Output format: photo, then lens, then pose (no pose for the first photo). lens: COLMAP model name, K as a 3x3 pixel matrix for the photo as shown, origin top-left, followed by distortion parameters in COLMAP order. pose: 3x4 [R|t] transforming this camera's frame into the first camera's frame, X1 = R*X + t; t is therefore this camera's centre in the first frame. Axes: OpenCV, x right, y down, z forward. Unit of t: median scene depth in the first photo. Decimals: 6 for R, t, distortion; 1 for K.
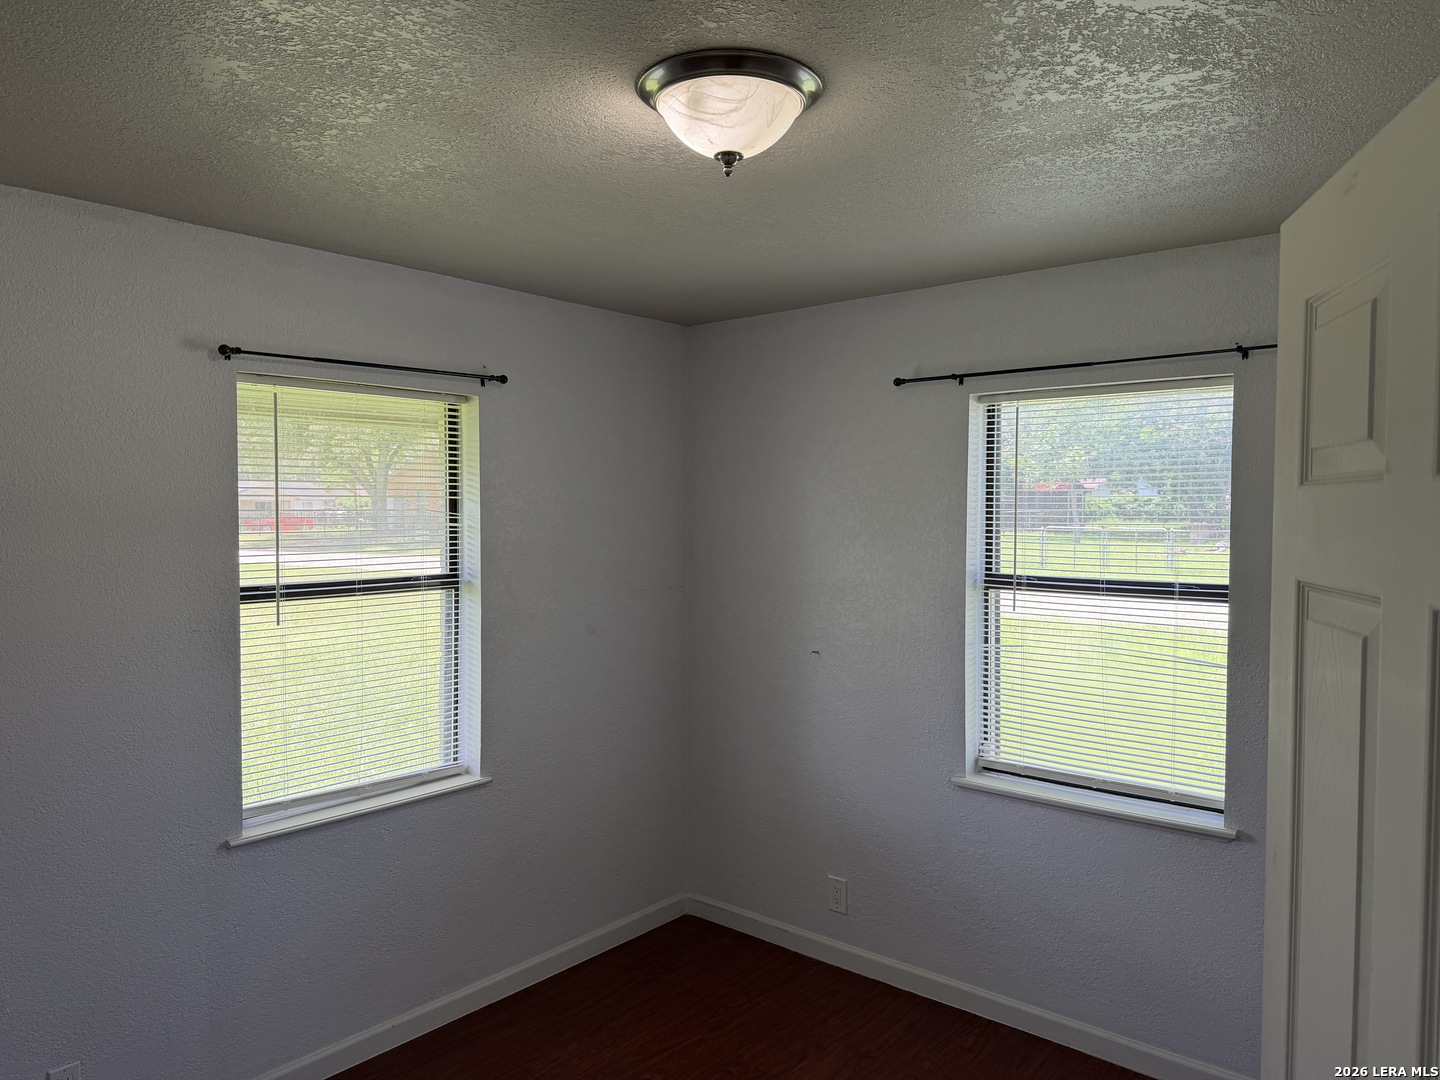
lens RADIAL K [[1013.4, 0, 720.4], [0, 1013.4, 545.2], [0, 0, 1]] dist [0.097683, -0.117645]
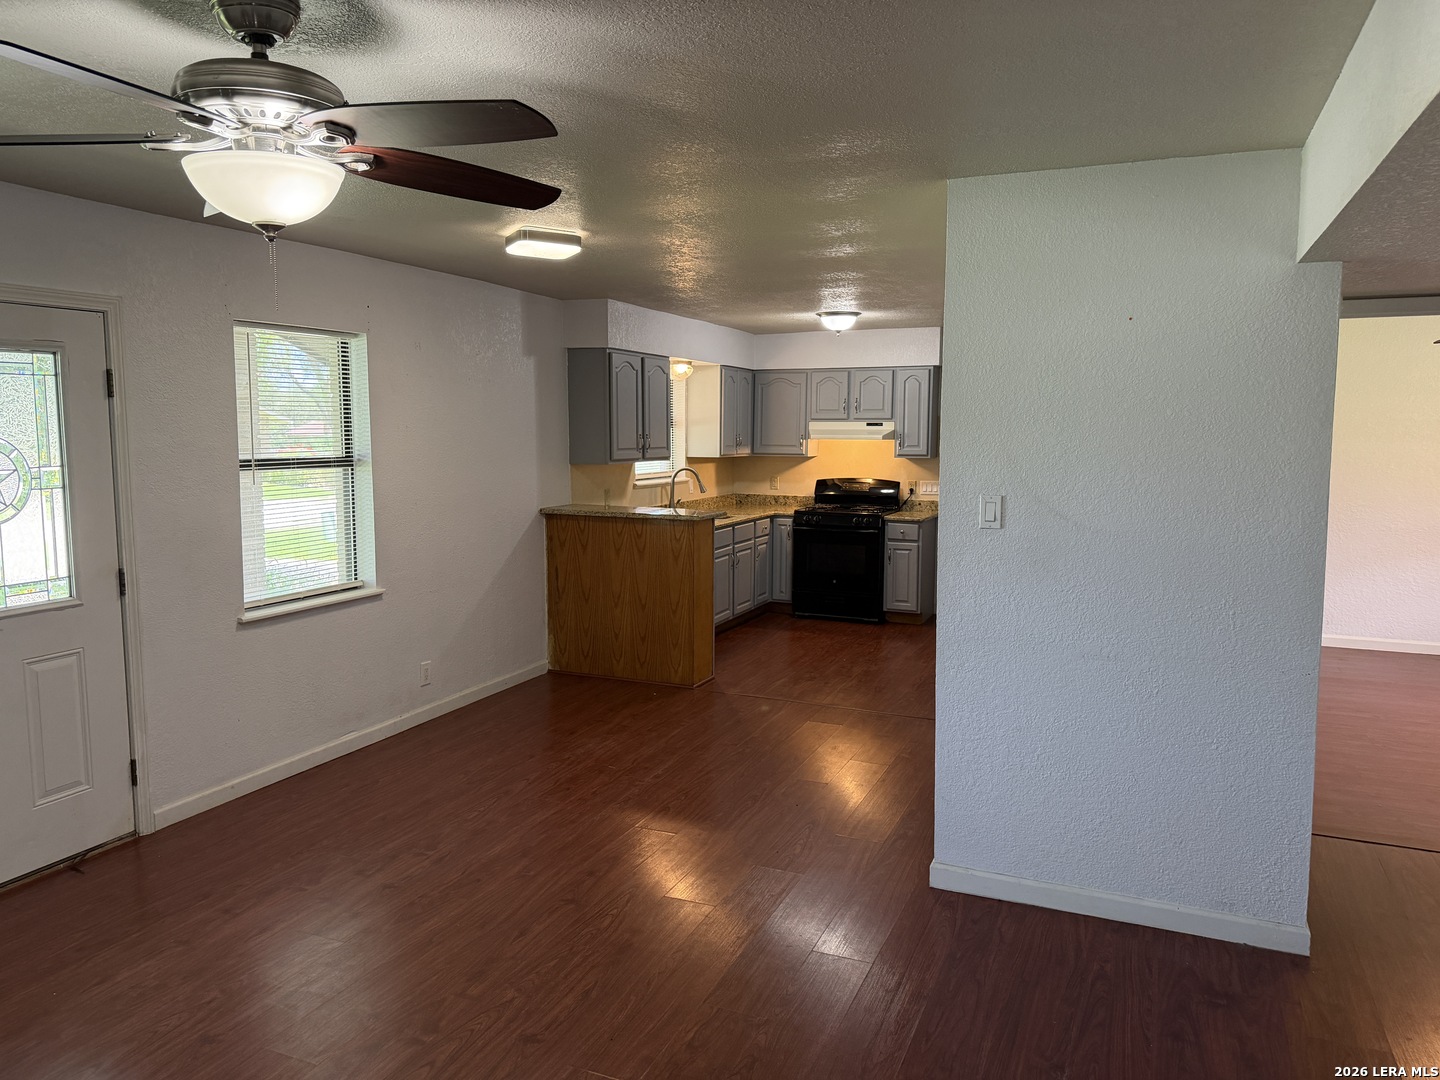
lens RADIAL K [[1013.4, 0, 727.0], [0, 1013.4, 525.9], [0, 0, 1]] dist [0.097683, -0.117645]
pose [[0.947283, -0.029295, 0.319055, -0.225703], [0.009258, 0.997898, 0.064138, 0.040981], [-0.320263, -0.057803, 0.945563, -0.610631]]
